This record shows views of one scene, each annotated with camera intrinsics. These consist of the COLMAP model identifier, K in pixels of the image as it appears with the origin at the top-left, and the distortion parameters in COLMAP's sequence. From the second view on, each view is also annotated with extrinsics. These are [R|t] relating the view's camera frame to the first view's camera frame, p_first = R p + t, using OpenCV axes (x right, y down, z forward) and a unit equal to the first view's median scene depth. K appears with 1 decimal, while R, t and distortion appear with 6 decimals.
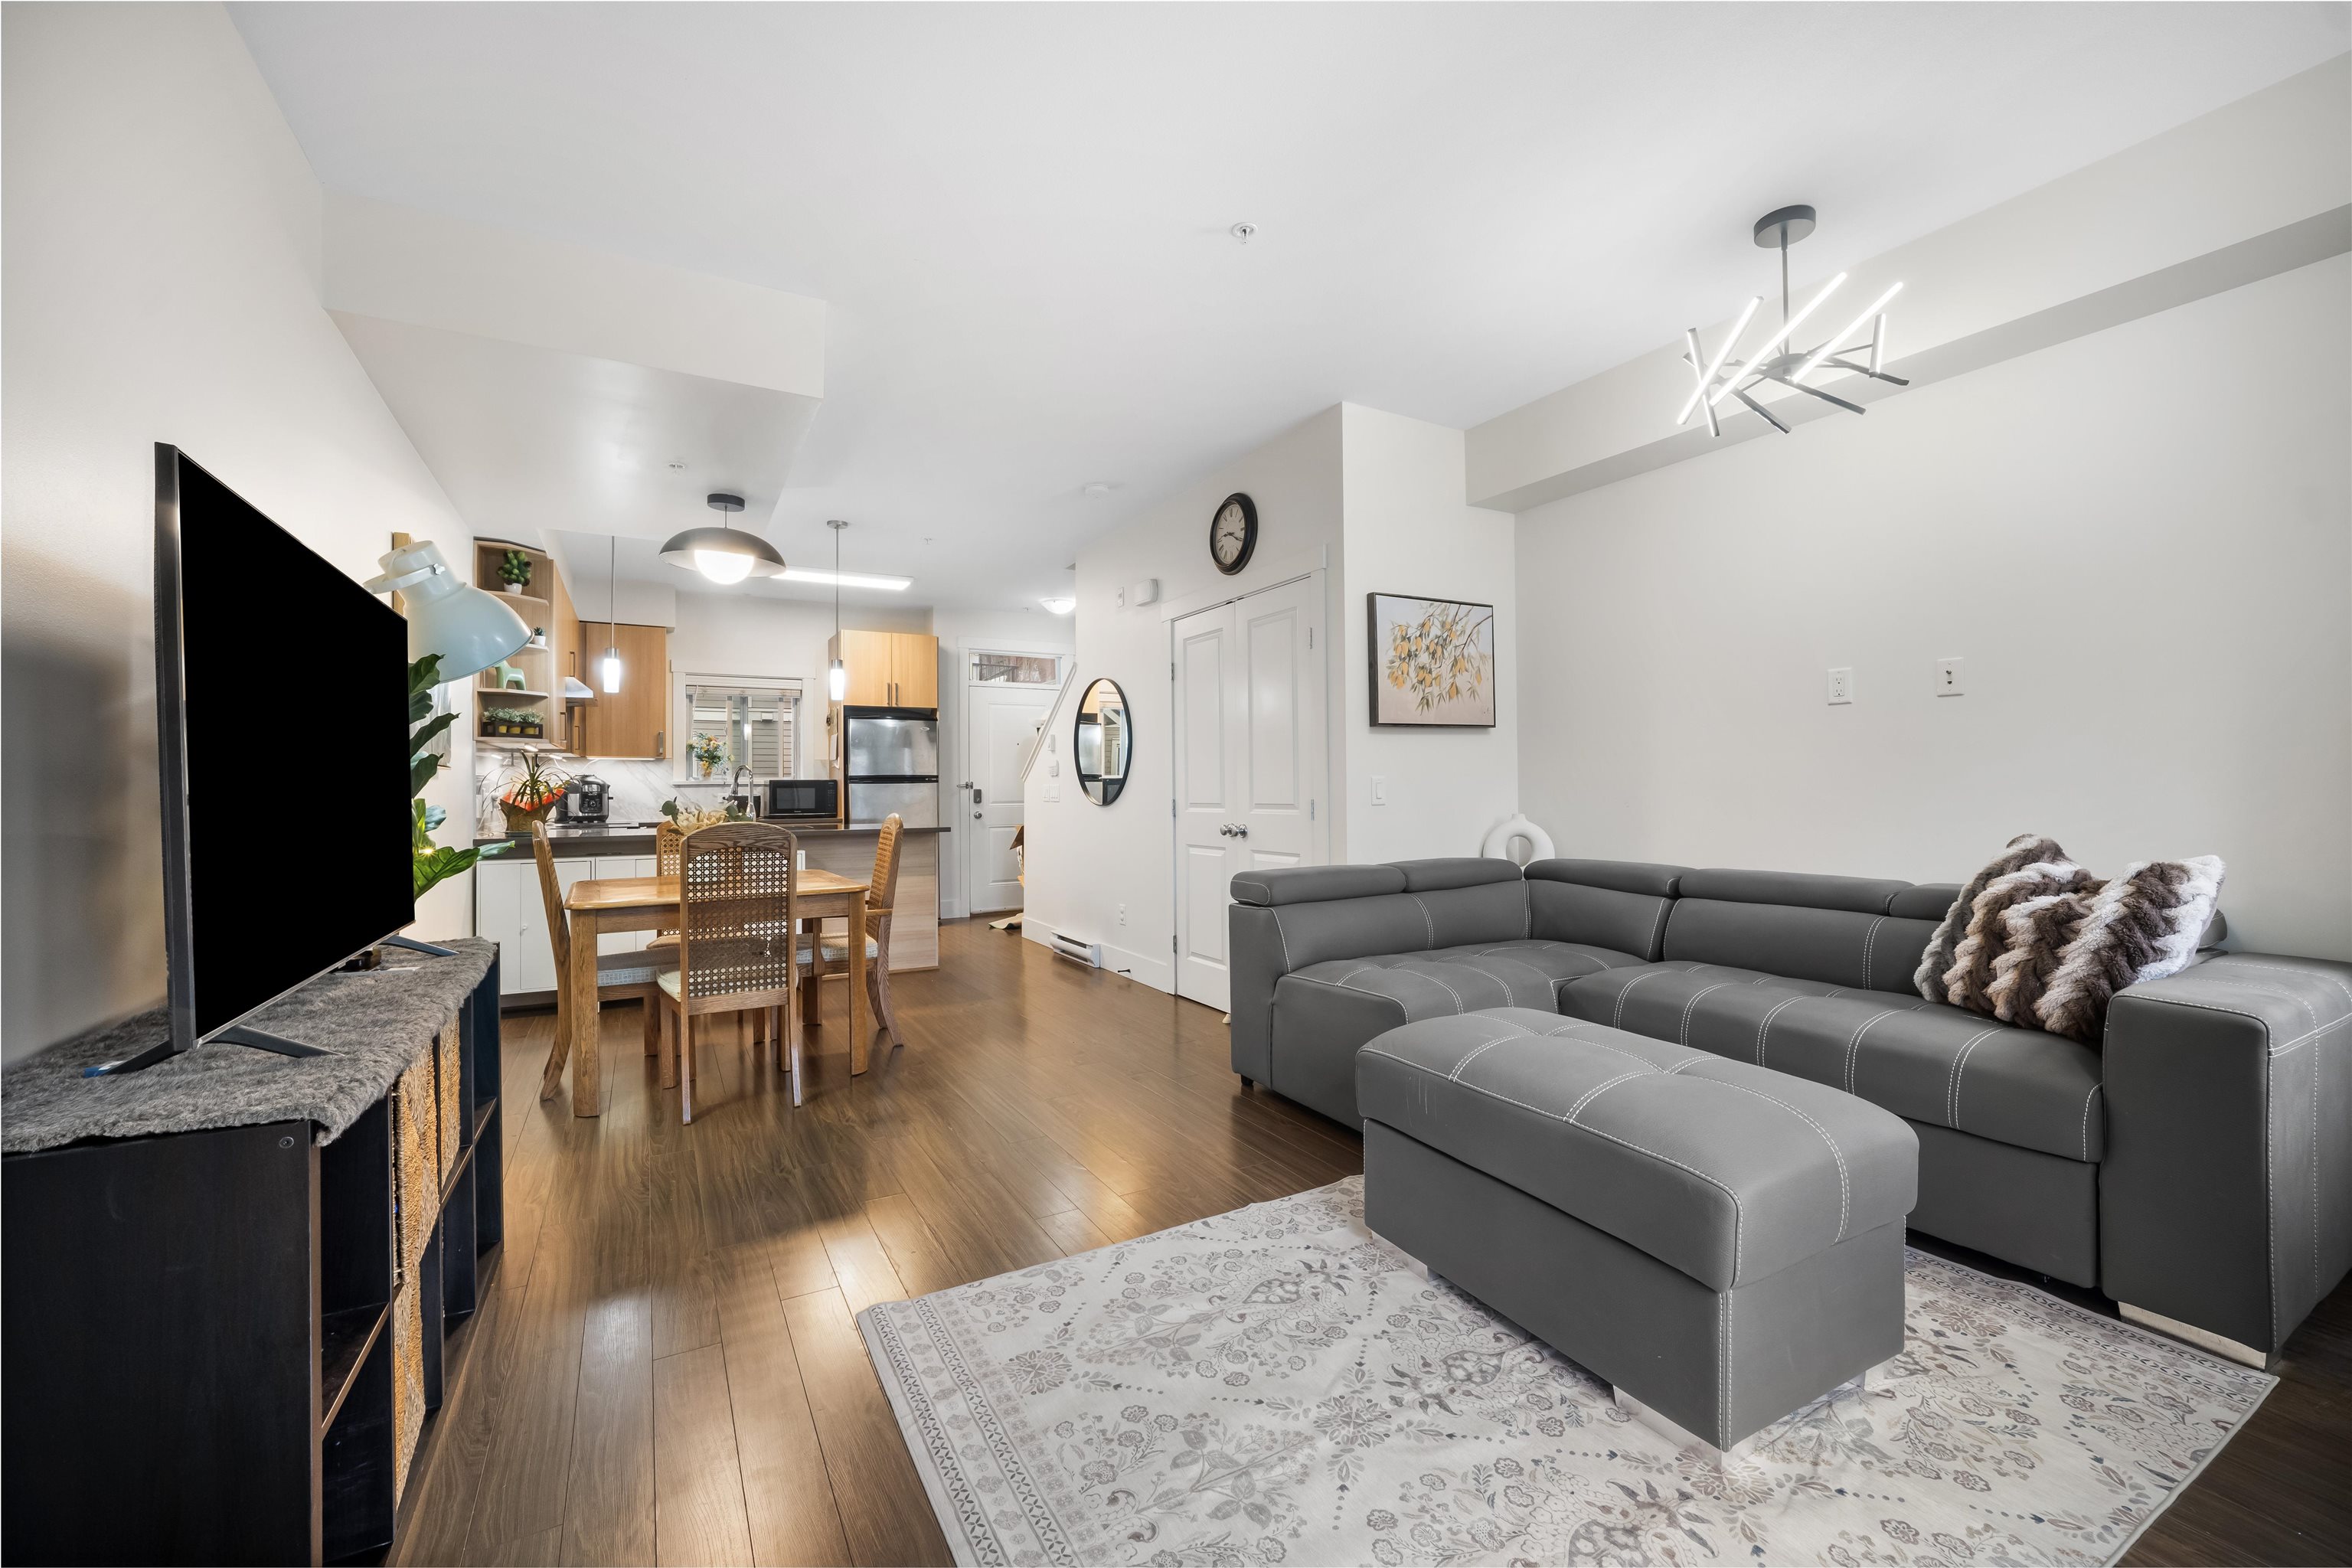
lens RADIAL K [[940.6, 0, 1170.5], [0, 940.6, 781.9], [0, 0, 1]] dist [-0.026442, 0.007097]
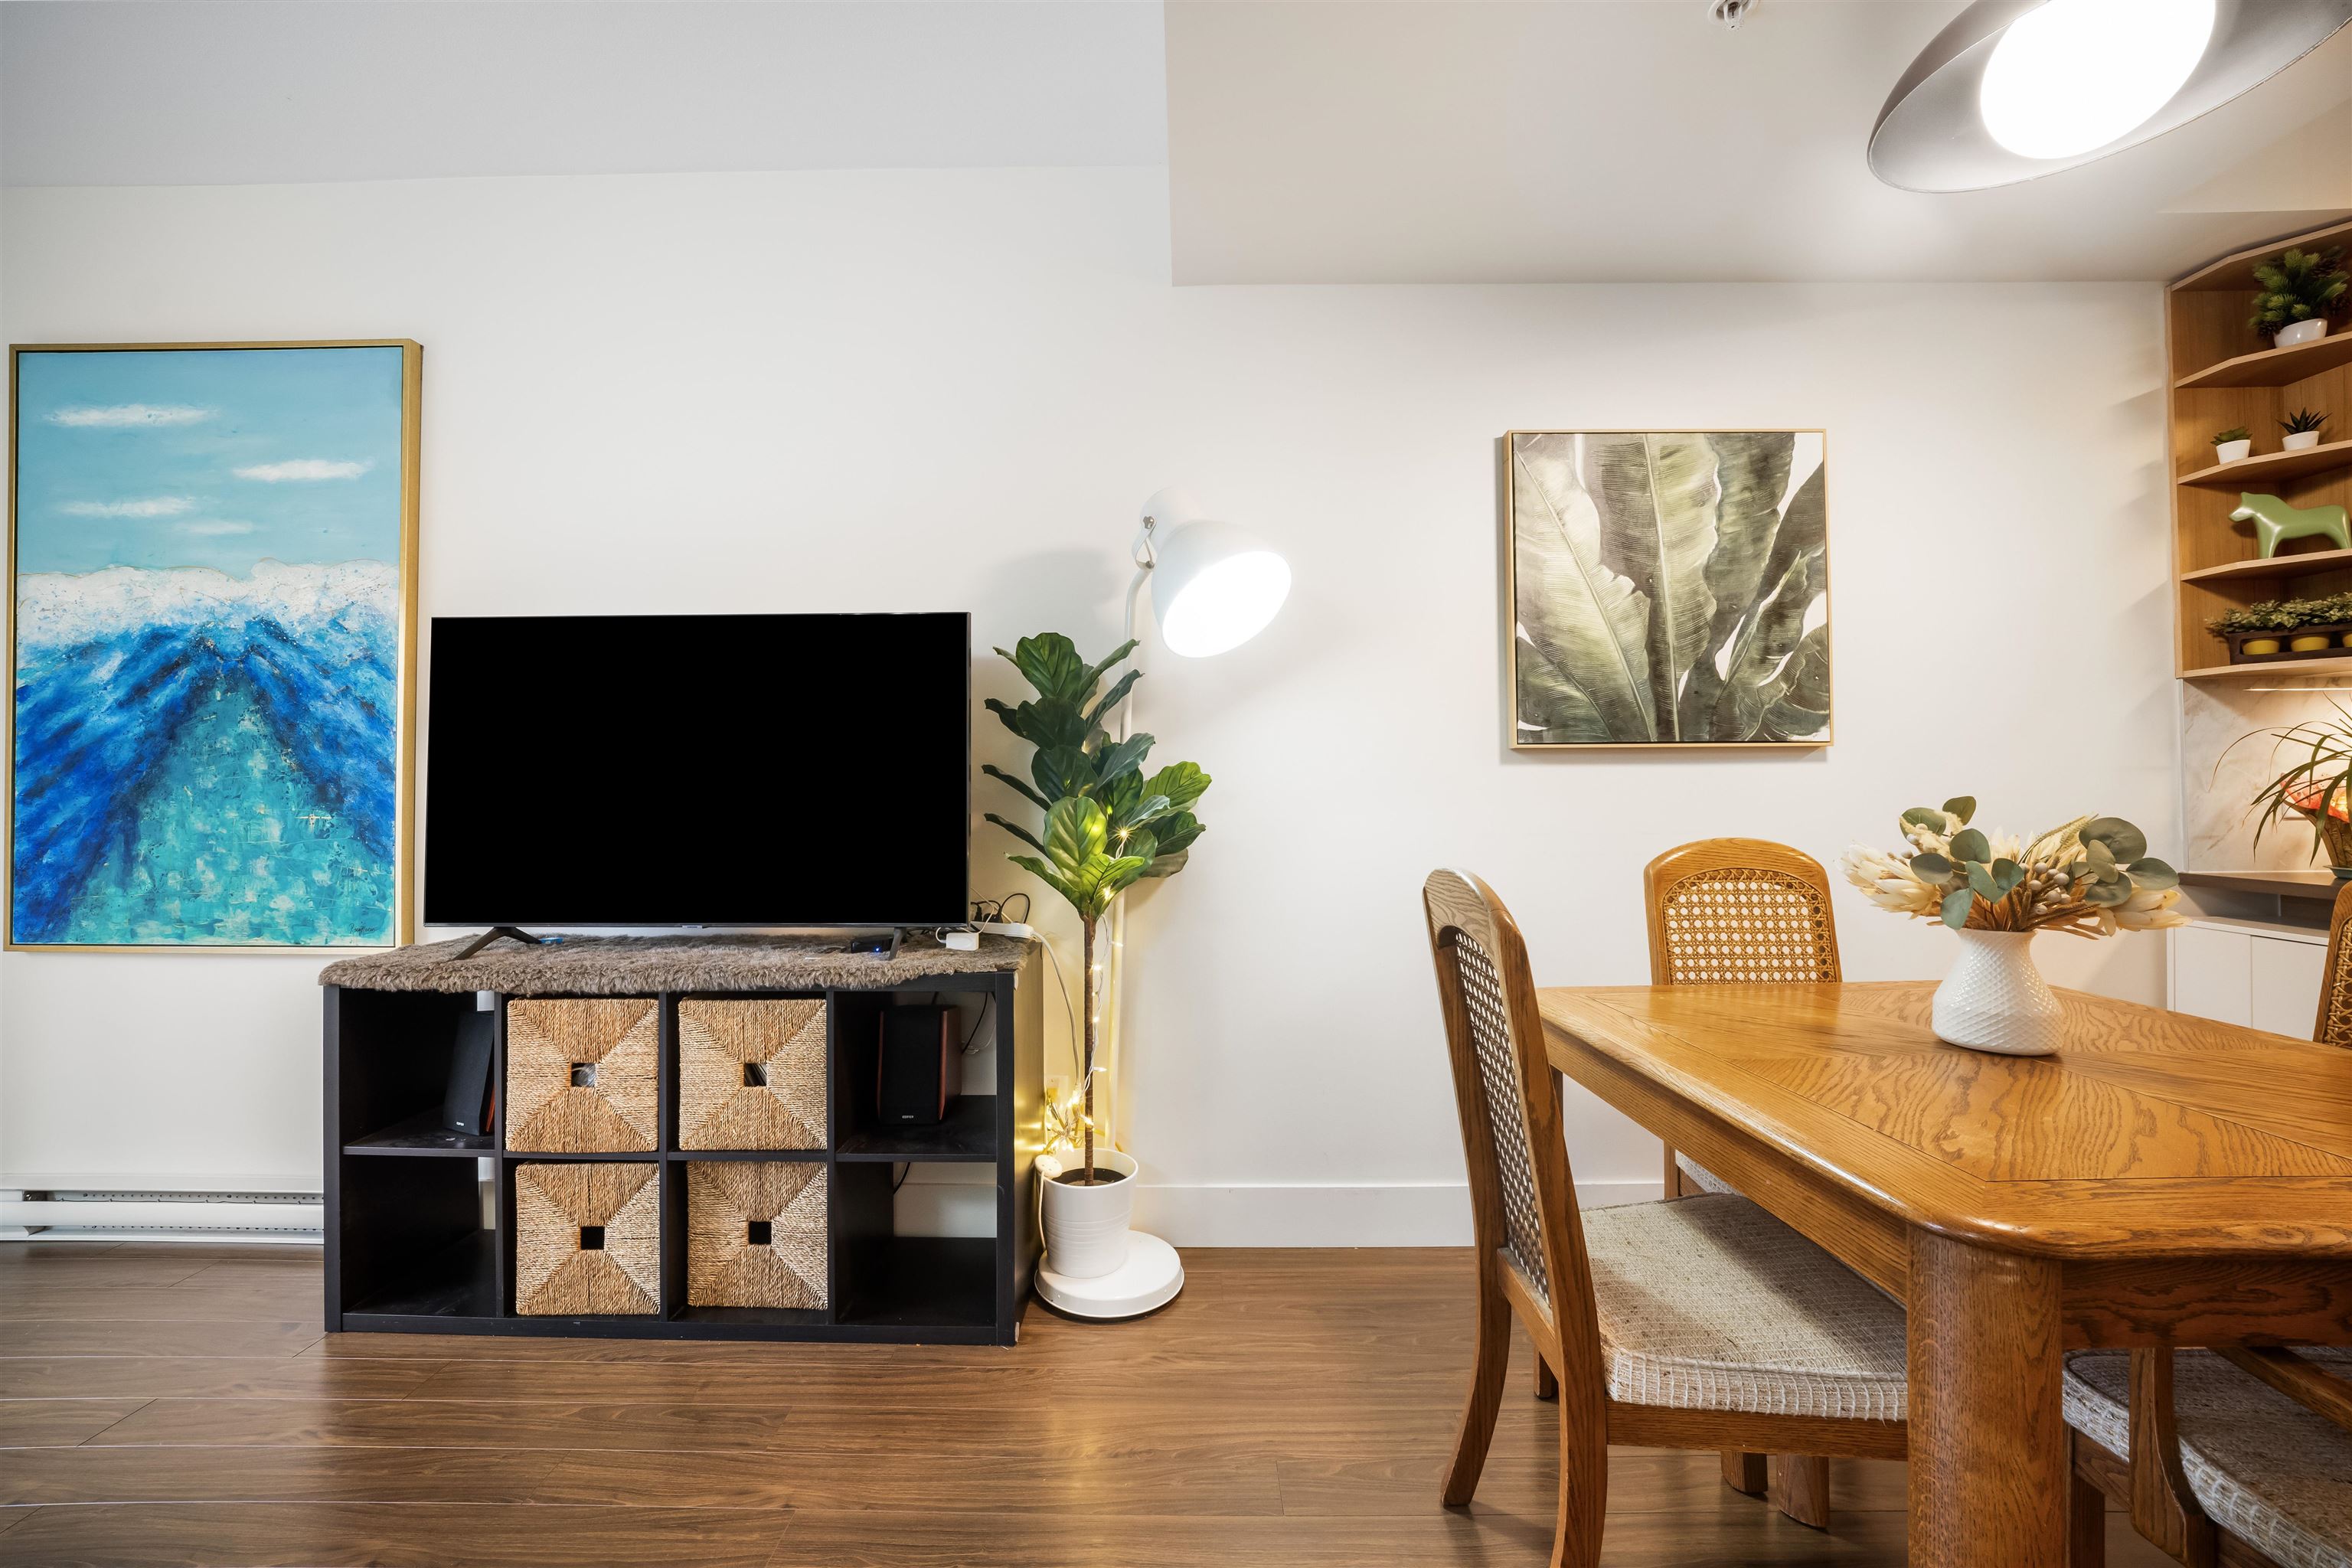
lens RADIAL K [[940.3, 0, 1162.3], [0, 940.3, 777.2], [0, 0, 1]] dist [-0.027824, 0.007720]
pose [[-0.501086, 0.001016, -0.865397, -0.037036], [0.016547, 0.999828, -0.008407, 0.004262], [0.865239, -0.018532, -0.501017, 0.788651]]
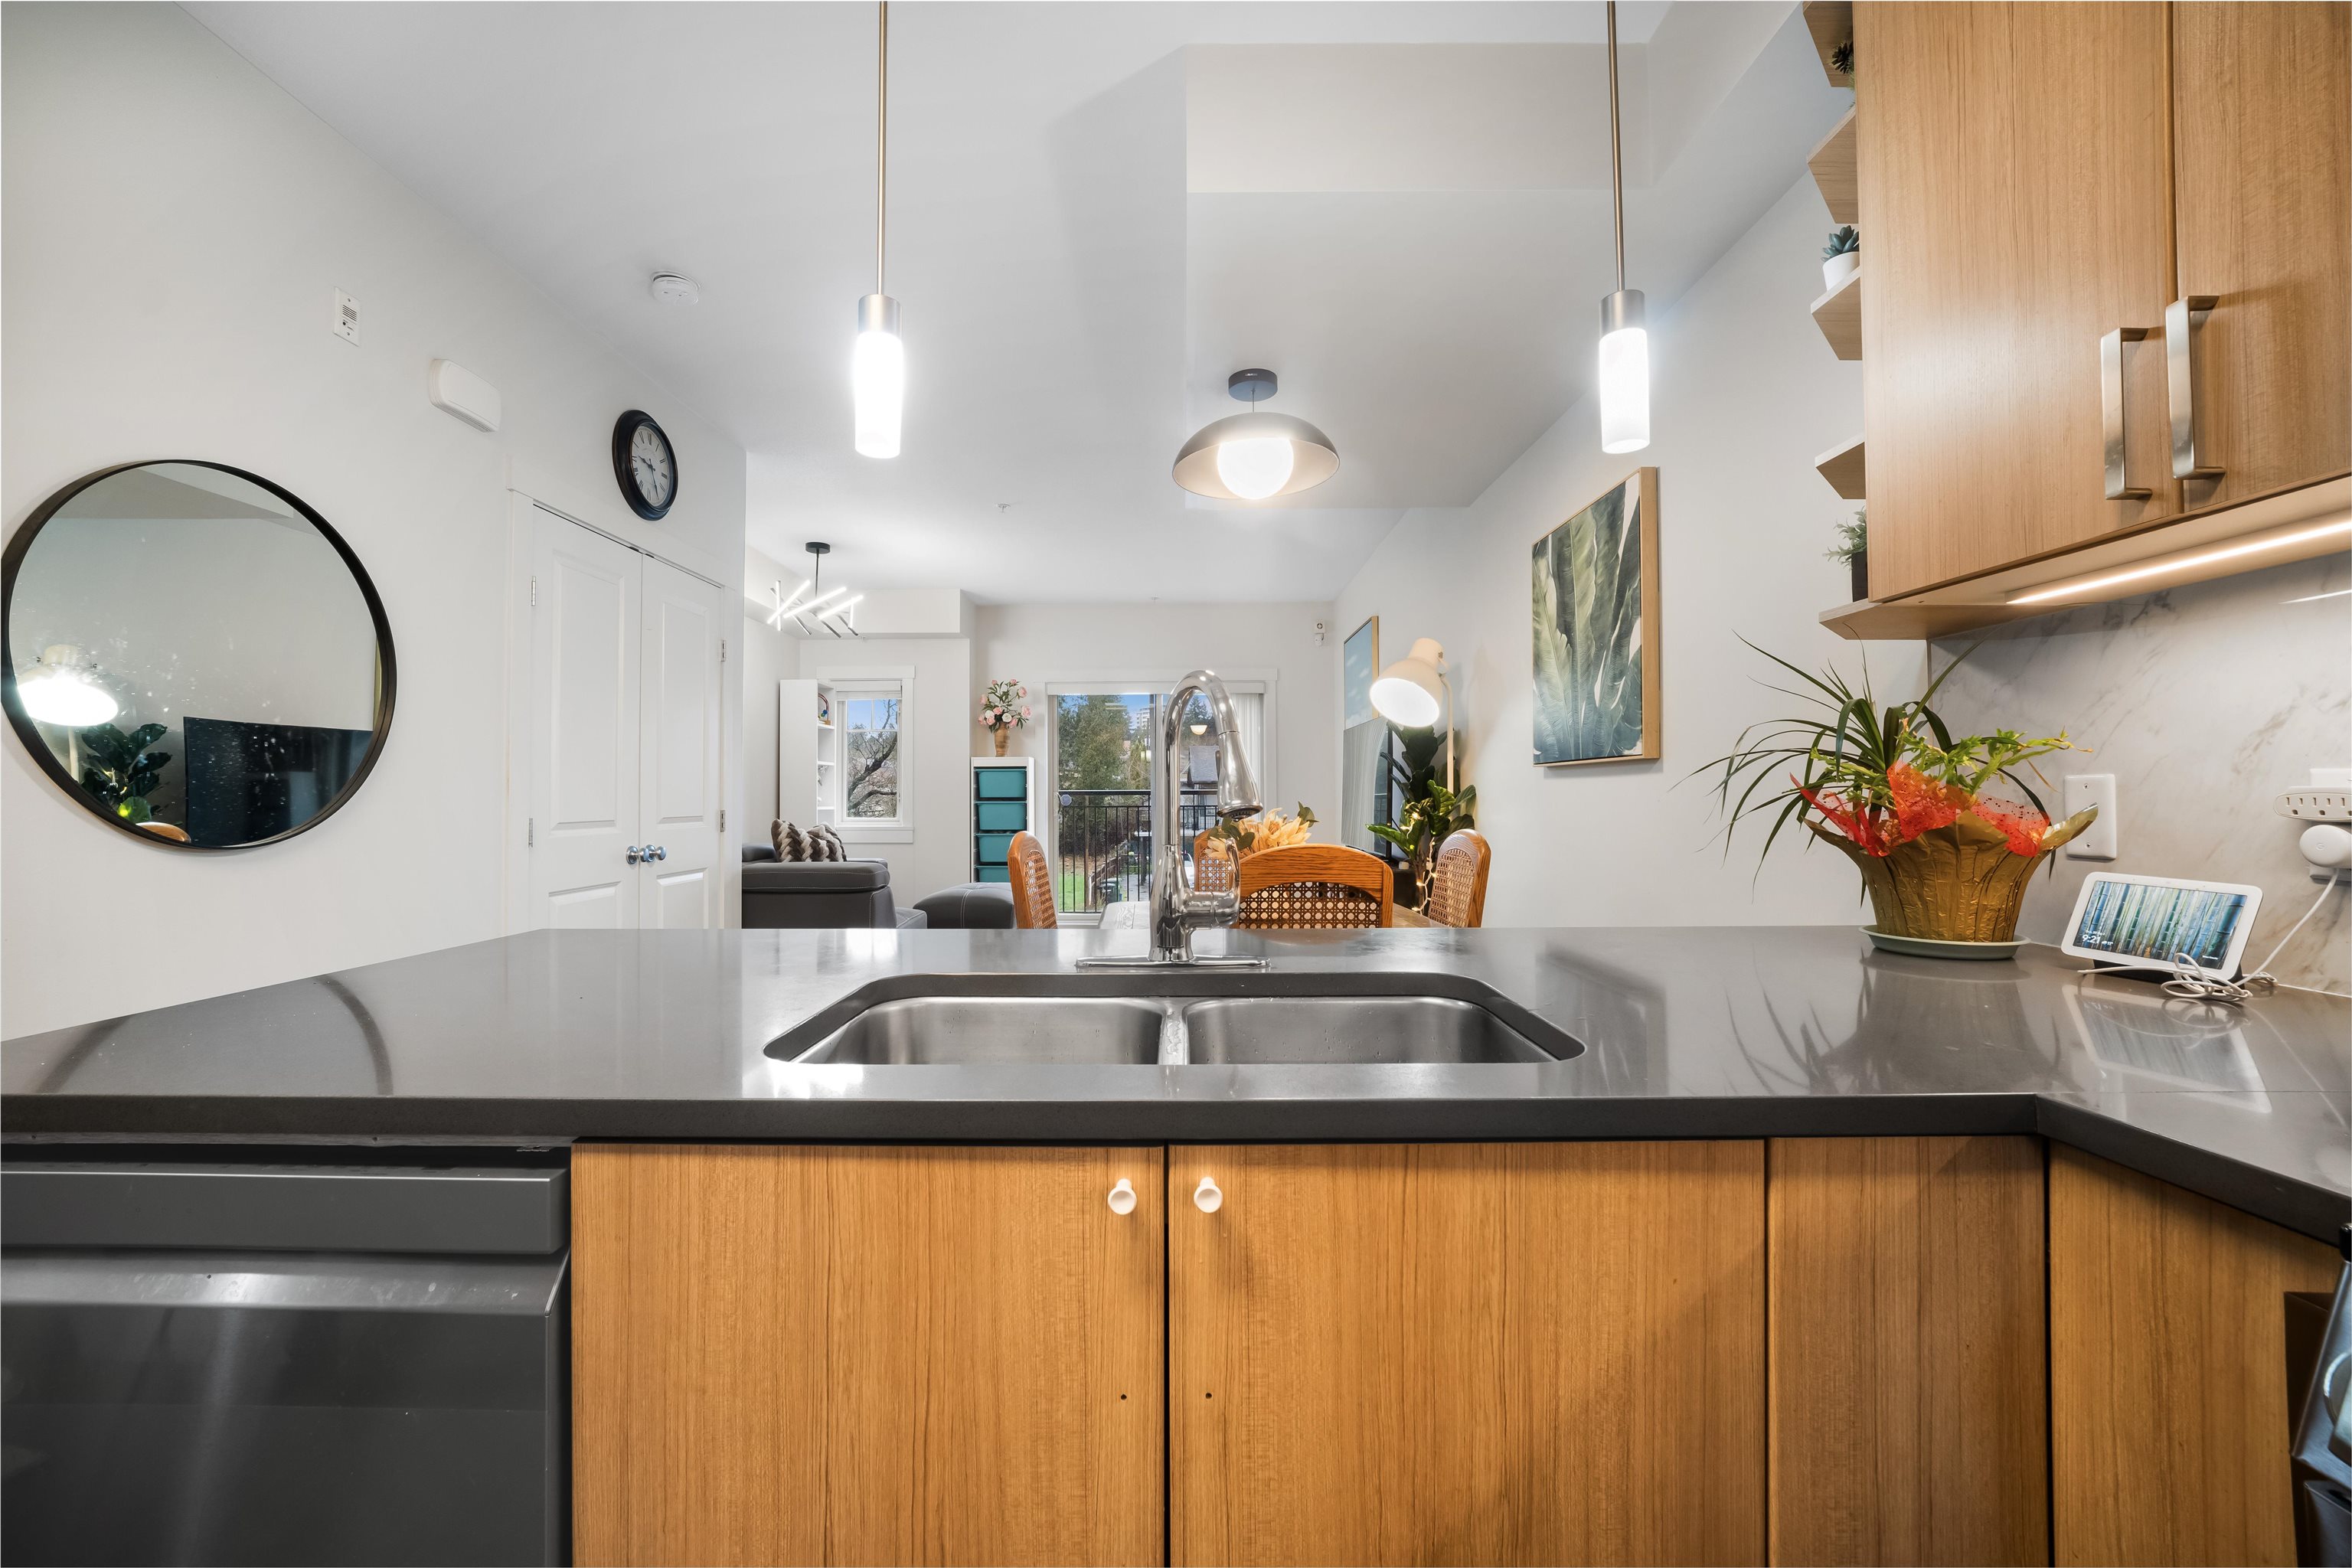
lens RADIAL K [[940.6, 0, 1170.5], [0, 940.6, 781.9], [0, 0, 1]] dist [-0.026442, 0.007097]
pose [[-0.866660, 0.017262, 0.498600, -0.694787], [0.005027, 0.999653, -0.025870, 0.016039], [-0.498873, -0.019914, -0.866446, 1.475729]]
